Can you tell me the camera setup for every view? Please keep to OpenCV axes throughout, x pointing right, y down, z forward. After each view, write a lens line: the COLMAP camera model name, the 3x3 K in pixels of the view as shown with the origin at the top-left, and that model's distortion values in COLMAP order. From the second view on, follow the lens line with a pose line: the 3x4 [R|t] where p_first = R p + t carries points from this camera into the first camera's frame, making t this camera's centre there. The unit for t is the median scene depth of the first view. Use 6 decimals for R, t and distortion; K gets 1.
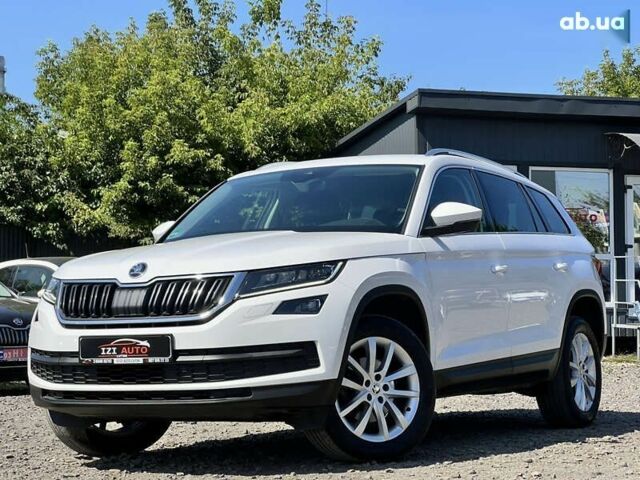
lens RADIAL K [[1502.8, 0, 320.0], [0, 1502.8, 240.0], [0, 0, 1]] dist [-0.222789, 5.072258]
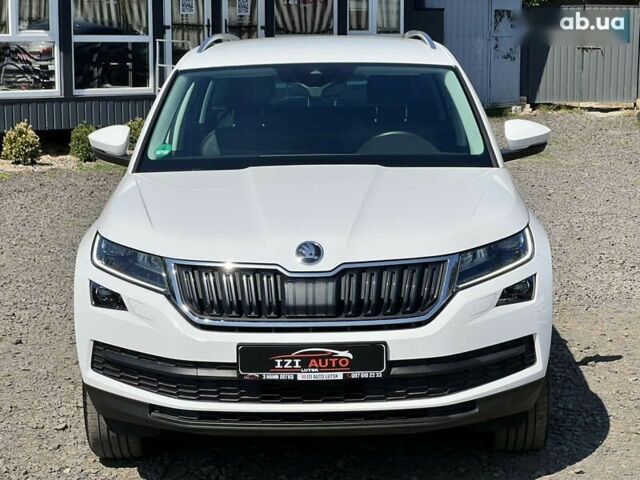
lens RADIAL K [[1502.8, 0, 320.0], [0, 1502.8, 240.0], [0, 0, 1]] dist [-0.222789, 5.072258]
pose [[0.888031, -0.055844, 0.456380, -0.470527], [-0.031975, 0.982693, 0.182463, -0.126897], [-0.458670, -0.176626, 0.870876, 0.341853]]
